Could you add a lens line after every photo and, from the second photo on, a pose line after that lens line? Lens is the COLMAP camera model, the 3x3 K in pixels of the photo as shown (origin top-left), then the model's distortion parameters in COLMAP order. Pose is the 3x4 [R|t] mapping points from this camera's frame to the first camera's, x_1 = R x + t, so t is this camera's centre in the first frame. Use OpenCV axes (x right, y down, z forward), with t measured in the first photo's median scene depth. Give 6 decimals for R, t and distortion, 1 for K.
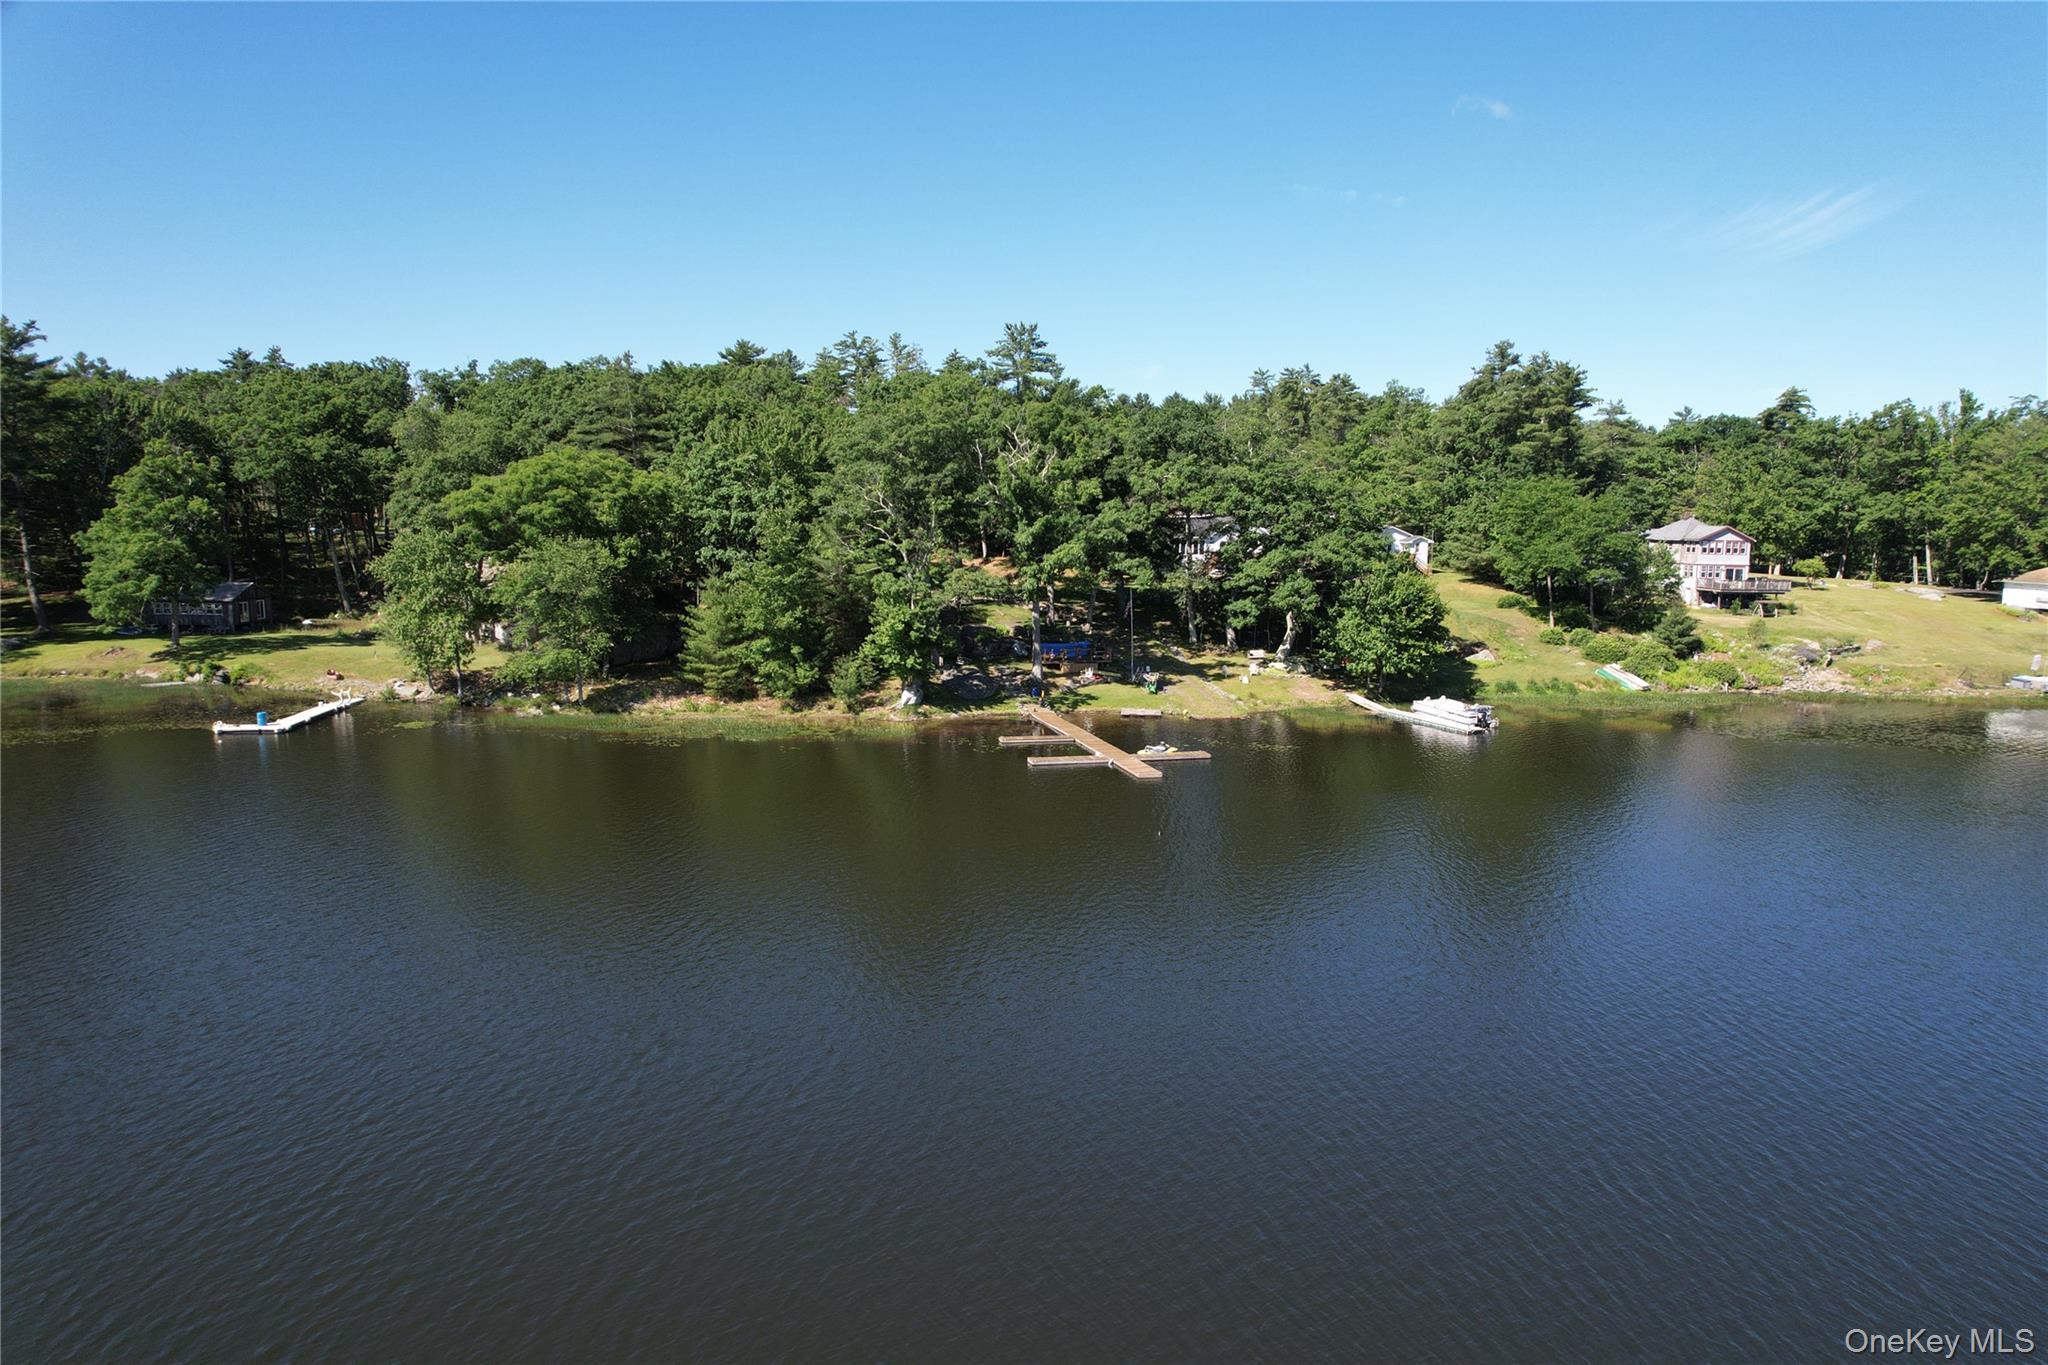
lens RADIAL K [[1296.6, 0, 1031.1], [0, 1296.6, 713.9], [0, 0, 1]] dist [-0.079525, 0.074938]
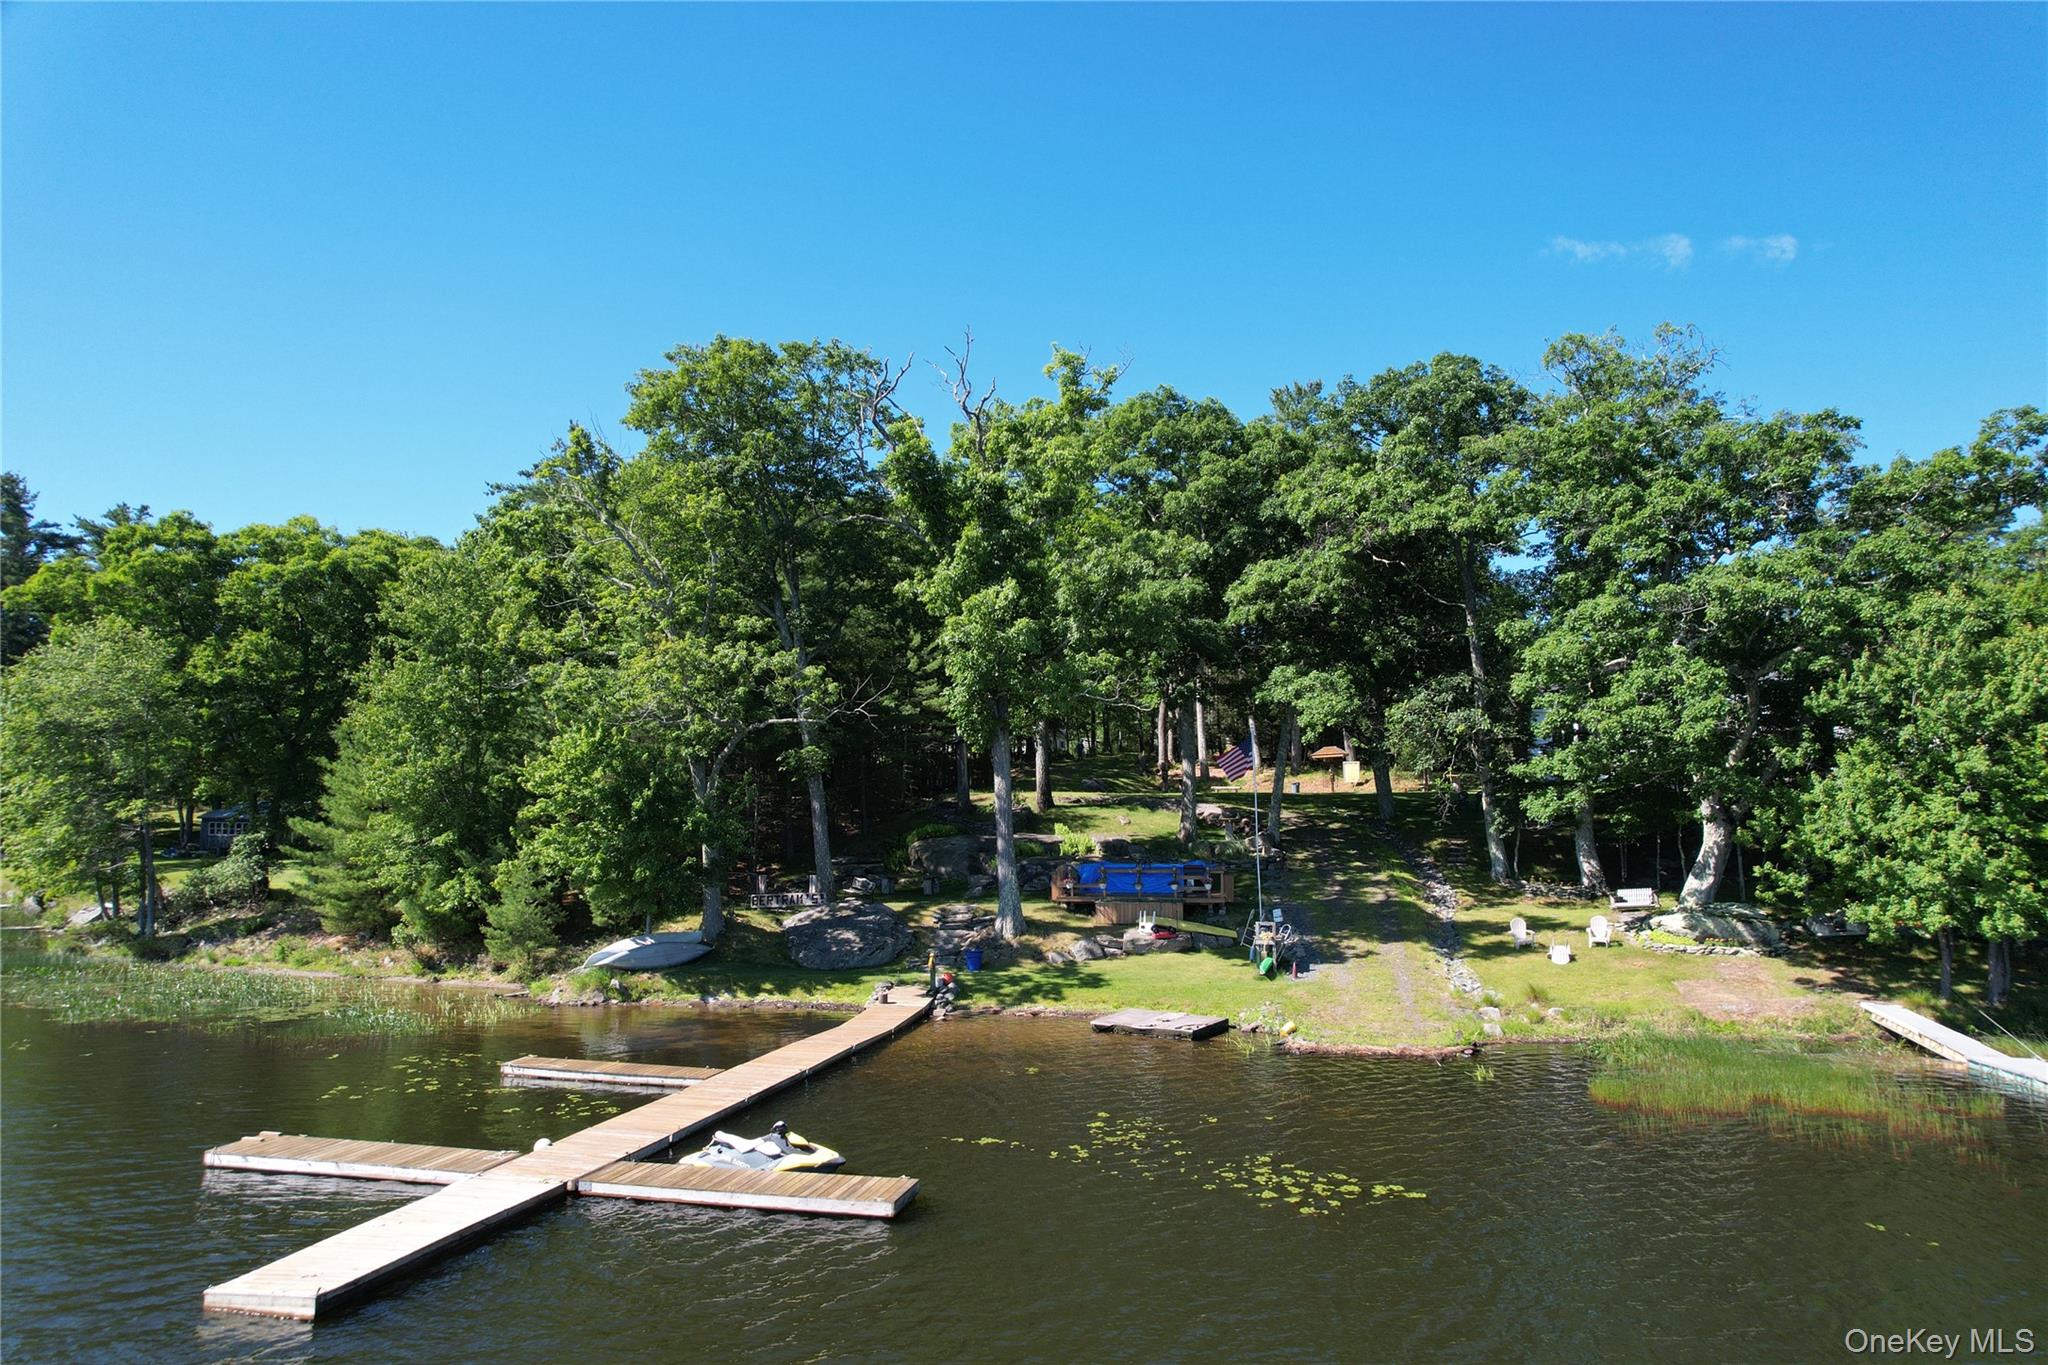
lens RADIAL K [[1314.0, 0, 1031.7], [0, 1314.0, 689.6], [0, 0, 1]] dist [-0.085504, 0.079971]
pose [[0.901028, -0.049907, -0.430880, 0.203203], [-0.062804, 0.967881, -0.243437, -0.000540], [0.429190, 0.246405, 0.868954, 0.623851]]
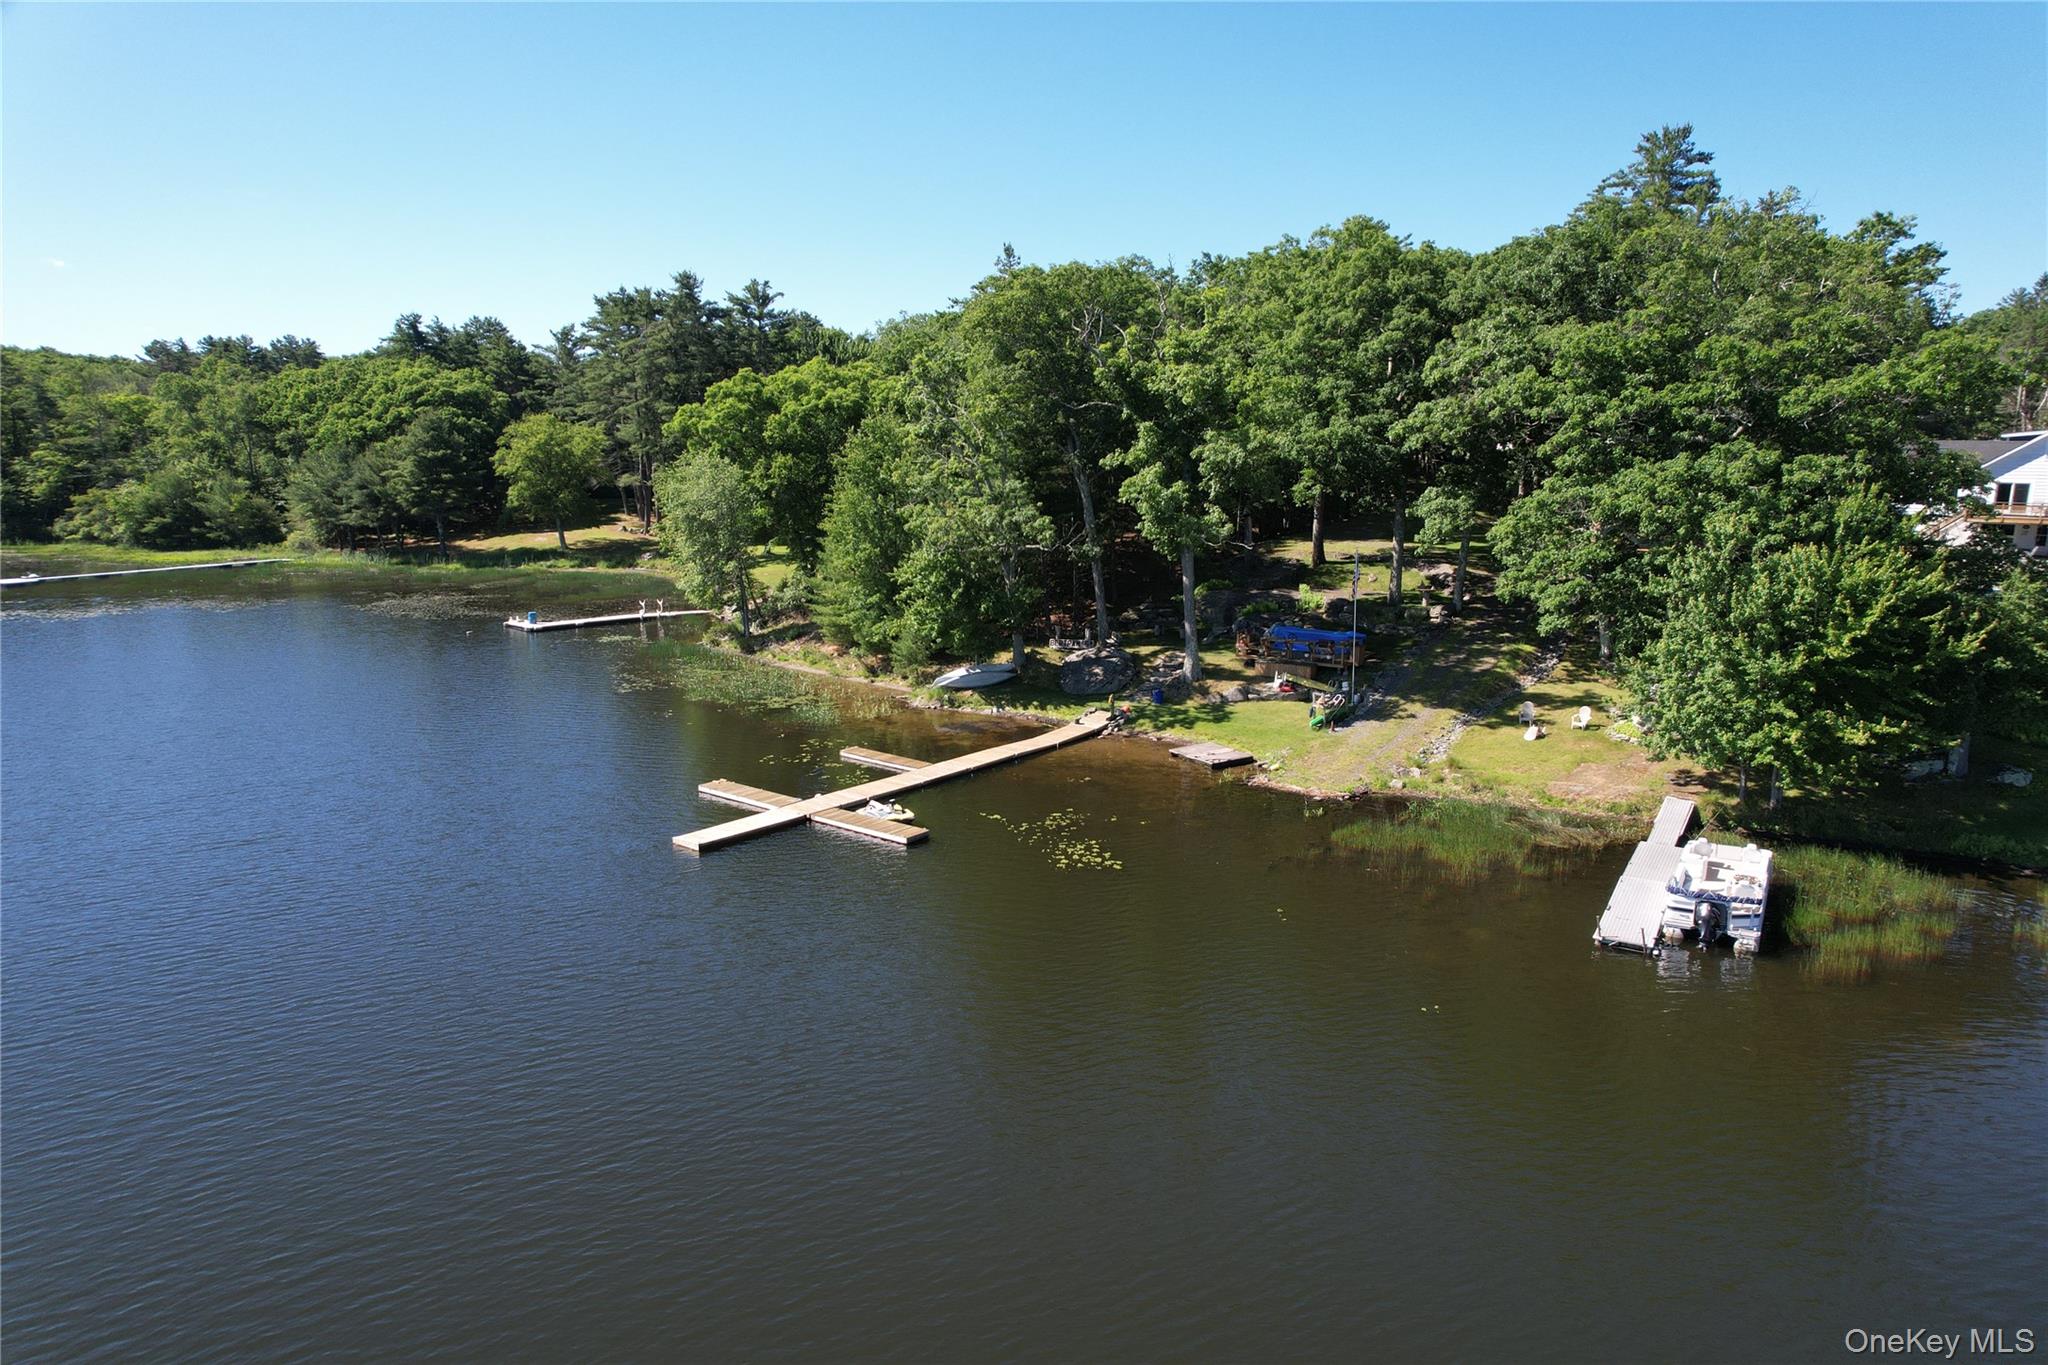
lens RADIAL K [[1314.0, 0, 1031.7], [0, 1314.0, 689.6], [0, 0, 1]] dist [-0.085504, 0.079971]
pose [[0.610829, 0.141135, -0.779082, 0.471300], [-0.120512, 0.989092, 0.084693, -0.067683], [0.782537, 0.042156, 0.621175, 0.542441]]
